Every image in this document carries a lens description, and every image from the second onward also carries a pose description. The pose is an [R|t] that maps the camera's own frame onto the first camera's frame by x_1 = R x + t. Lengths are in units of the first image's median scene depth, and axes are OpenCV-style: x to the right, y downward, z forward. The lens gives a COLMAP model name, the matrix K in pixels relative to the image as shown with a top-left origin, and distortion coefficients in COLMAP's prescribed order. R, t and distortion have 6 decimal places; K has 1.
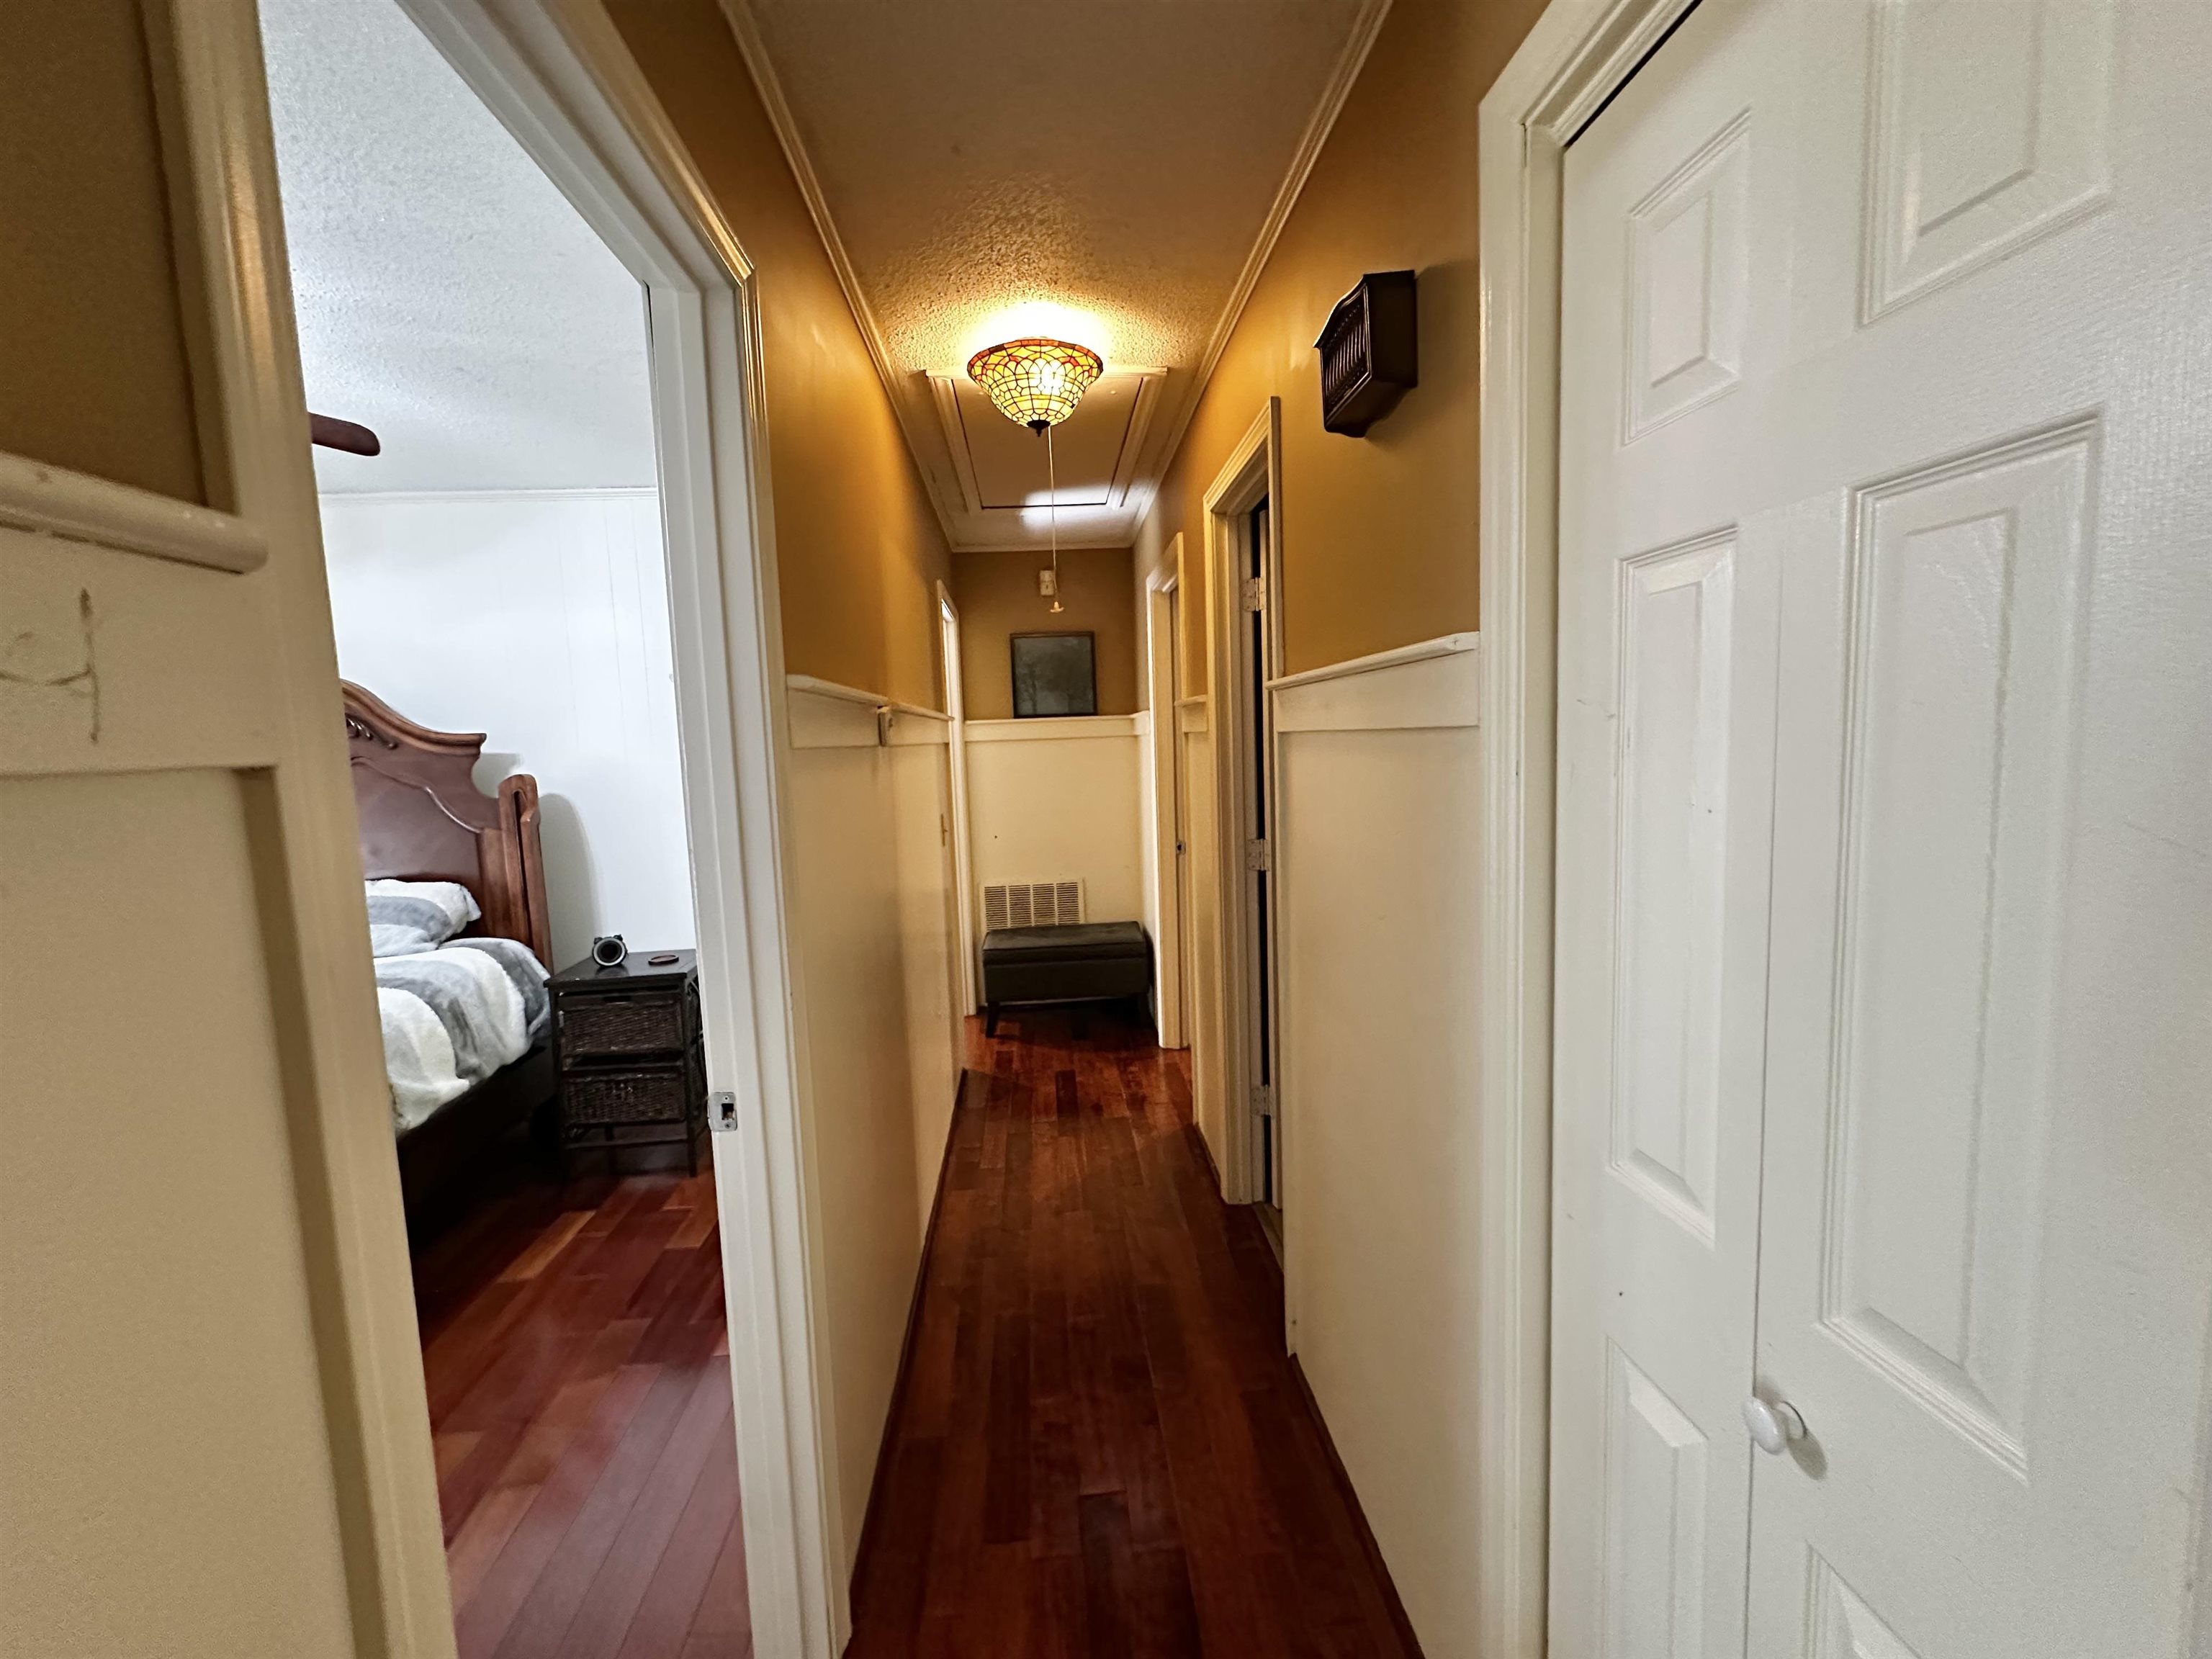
lens RADIAL K [[878.1, 0, 1107.0], [0, 878.1, 832.6], [0, 0, 1]] dist [-0.003418, -0.000133]
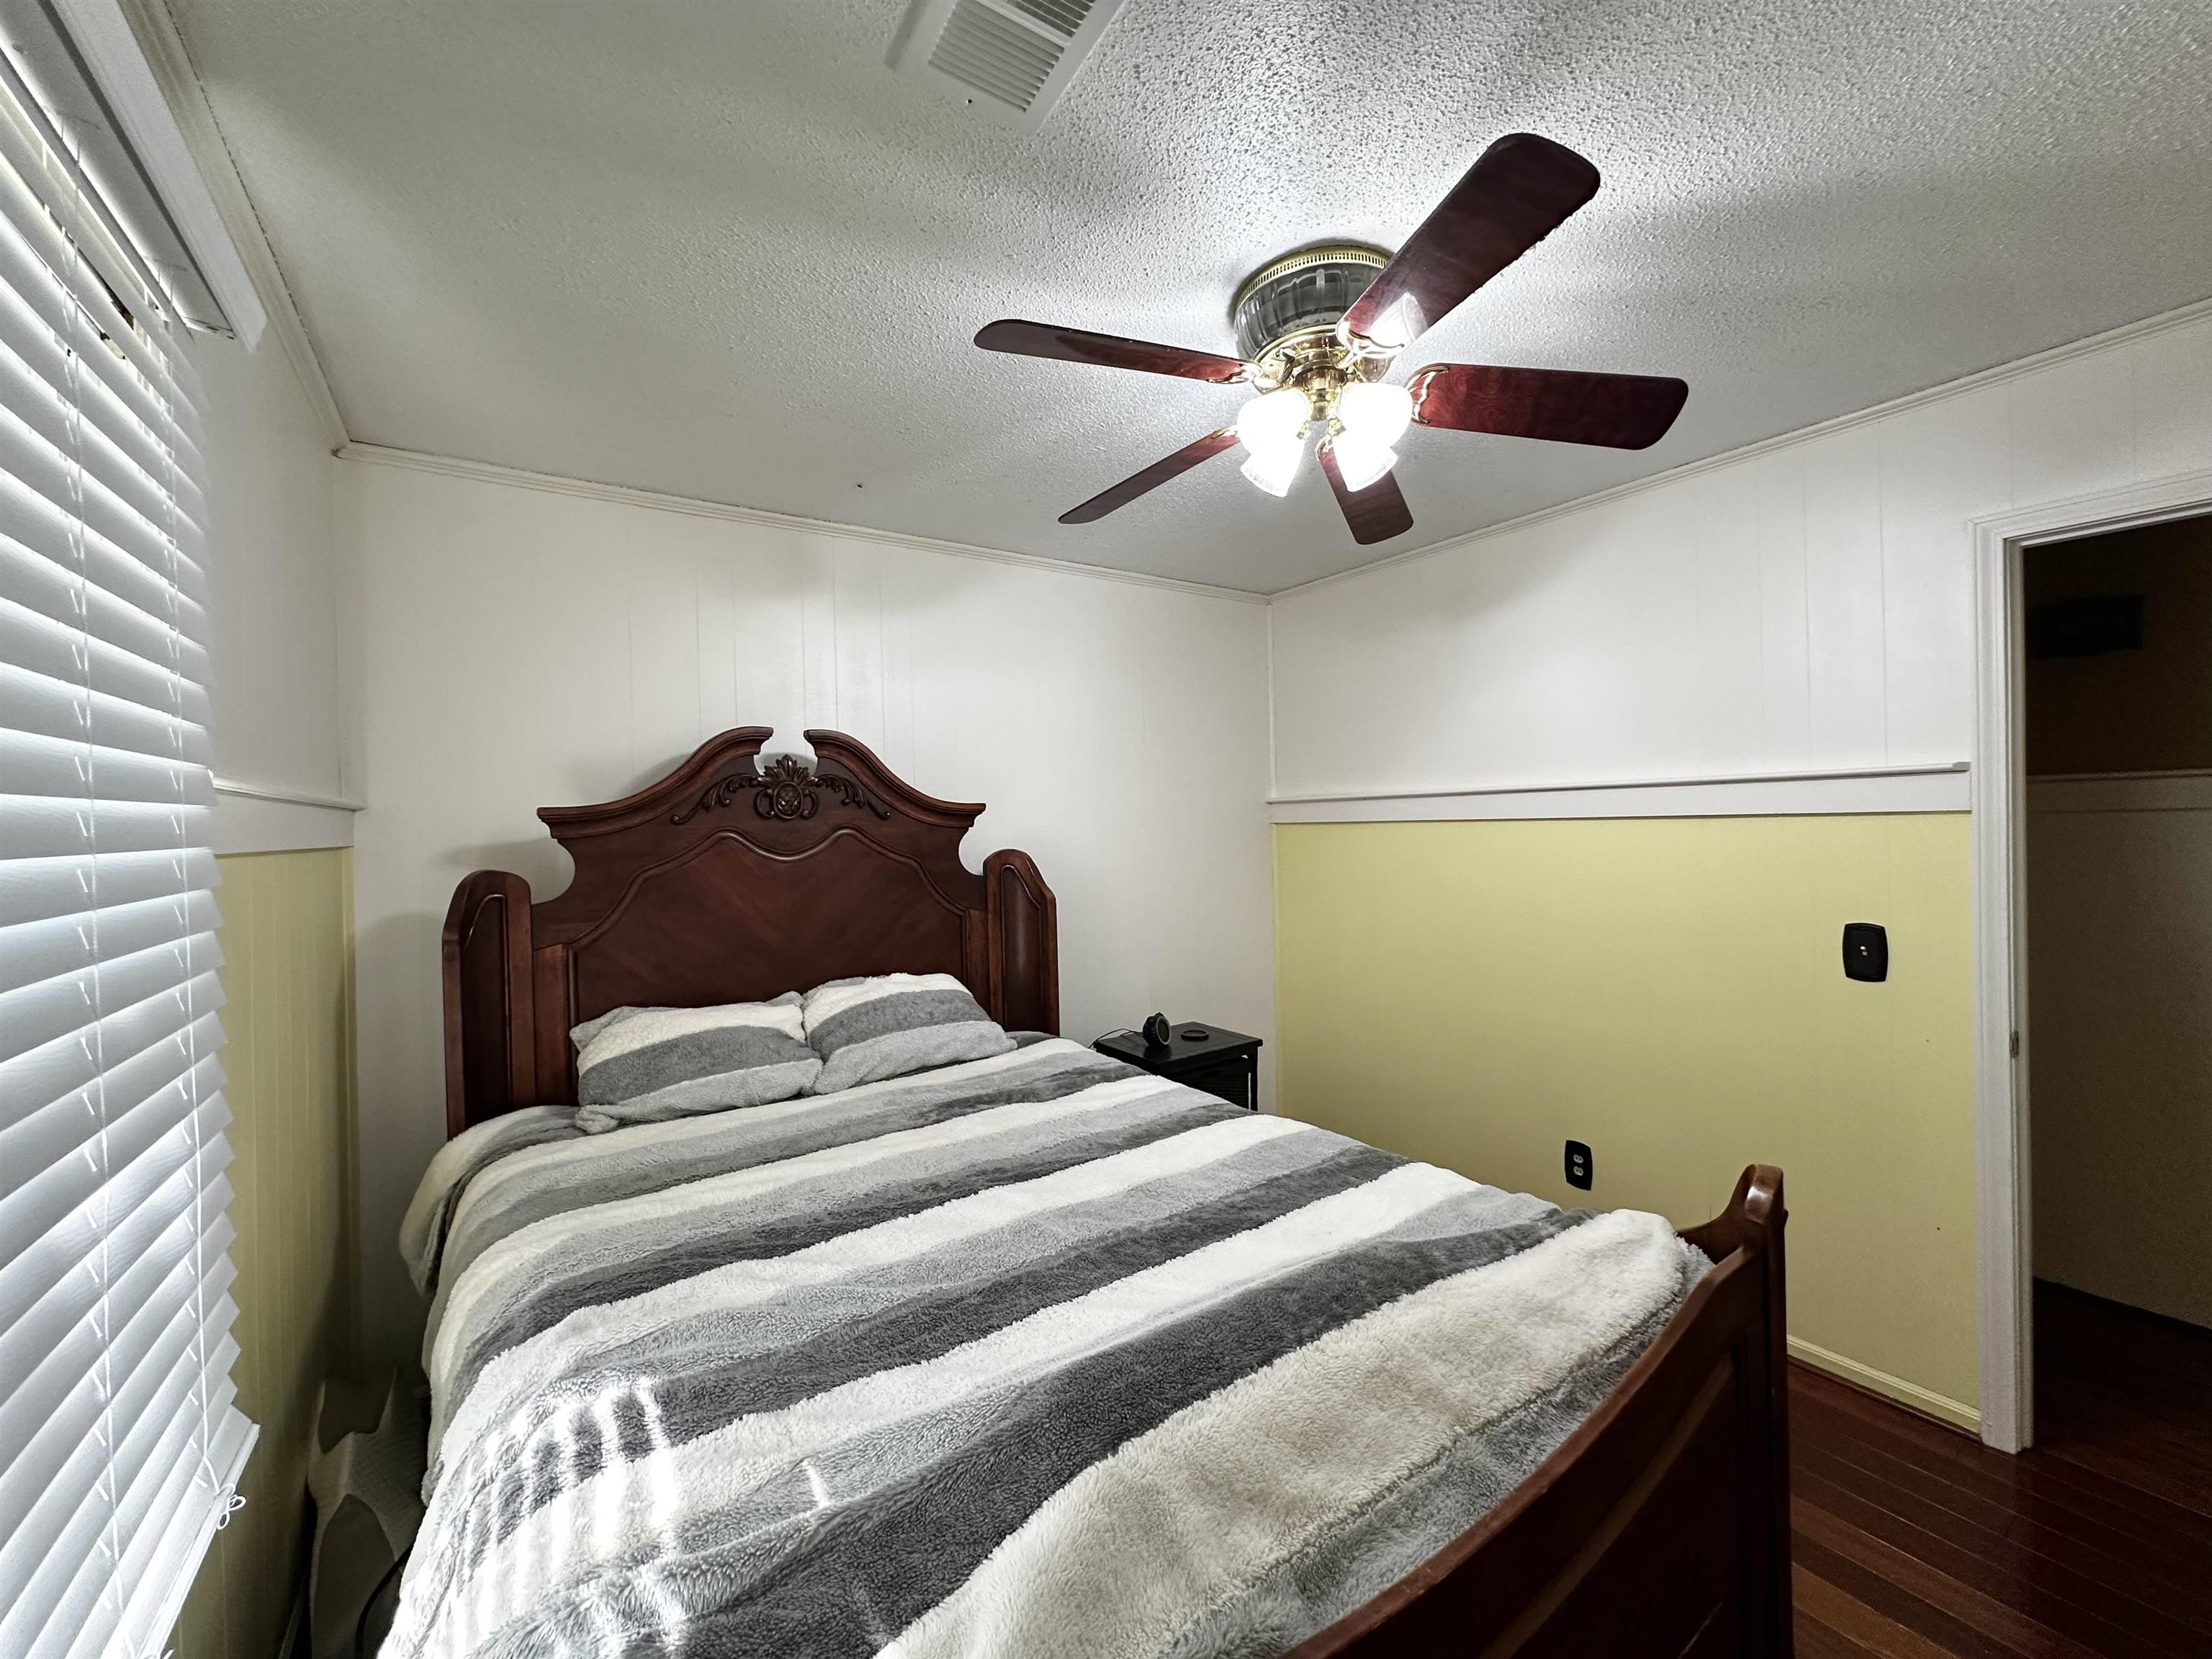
lens RADIAL K [[878.1, 0, 1114.0], [0, 878.1, 829.3], [0, 0, 1]] dist [-0.003418, -0.000133]
pose [[0.868765, 0.011475, 0.495091, -1.110161], [0.038819, 0.995077, -0.091182, 0.001473], [-0.493700, 0.098435, 0.864043, 0.160589]]
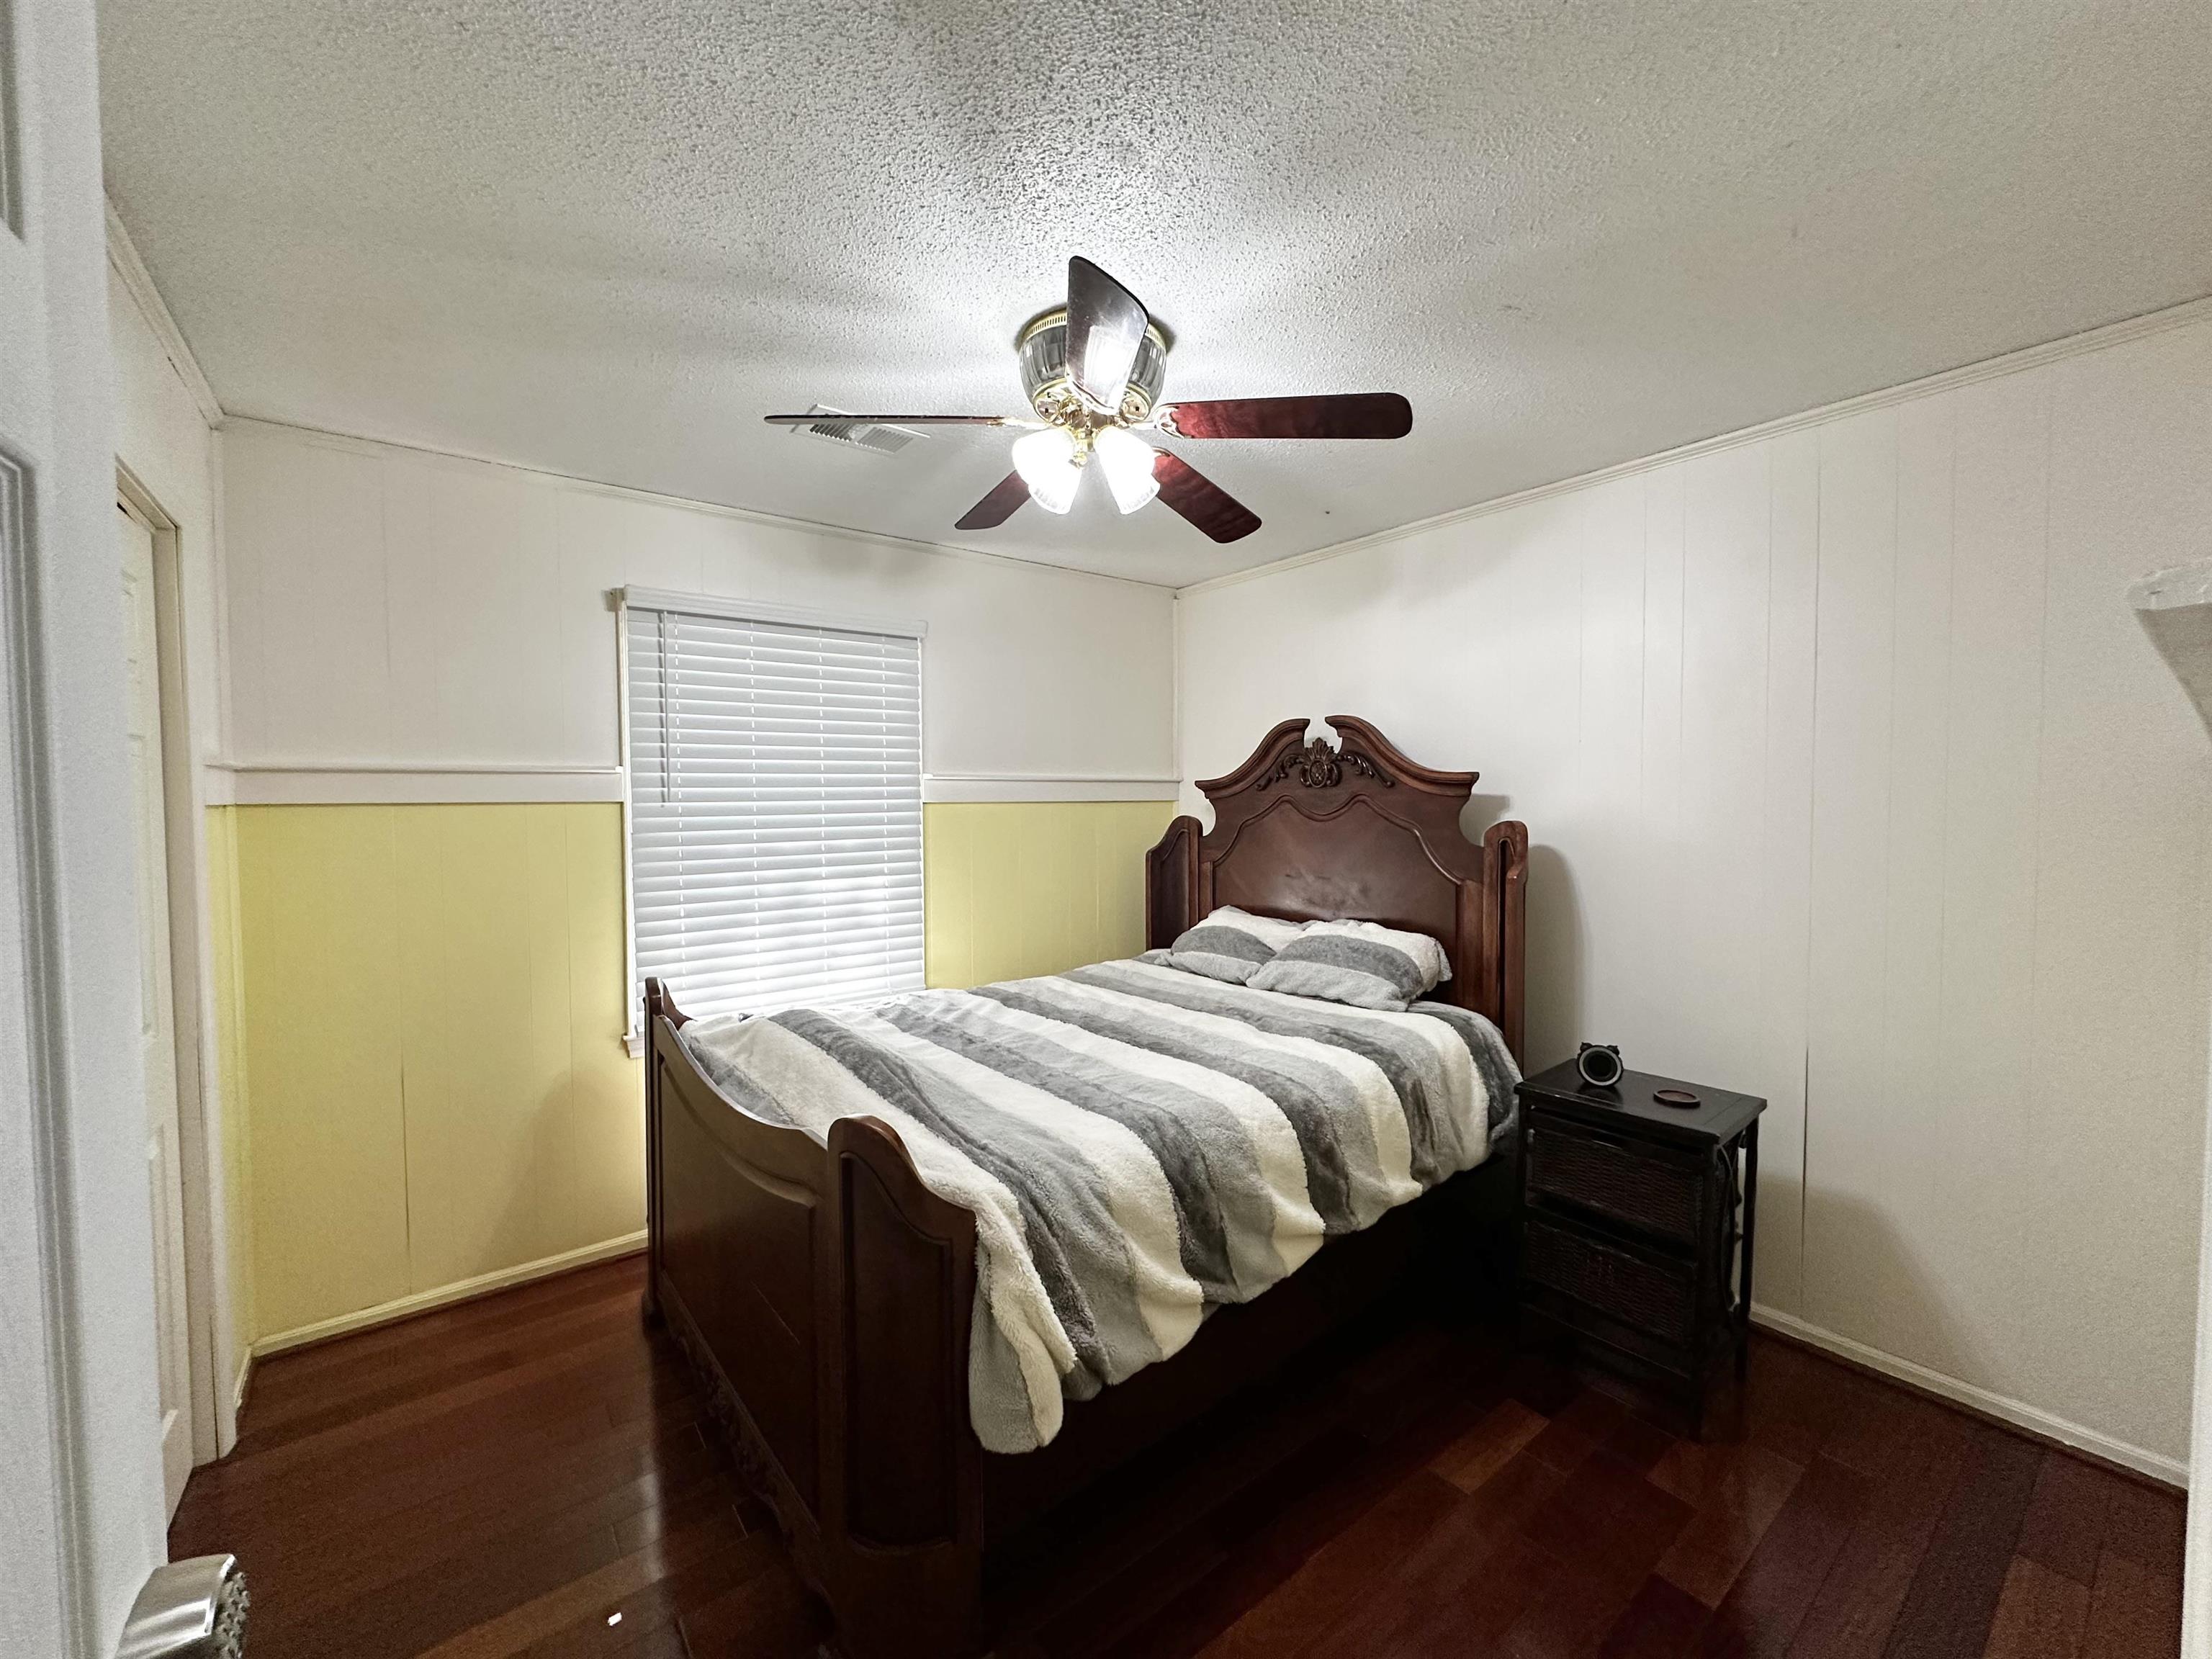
lens RADIAL K [[878.1, 0, 1109.6], [0, 878.1, 836.2], [0, 0, 1]] dist [-0.003418, -0.000133]
pose [[0.545914, 0.066942, -0.835162, -0.187879], [-0.096606, 0.995184, 0.016621, -0.030420], [0.832253, 0.071608, 0.549752, 0.233964]]
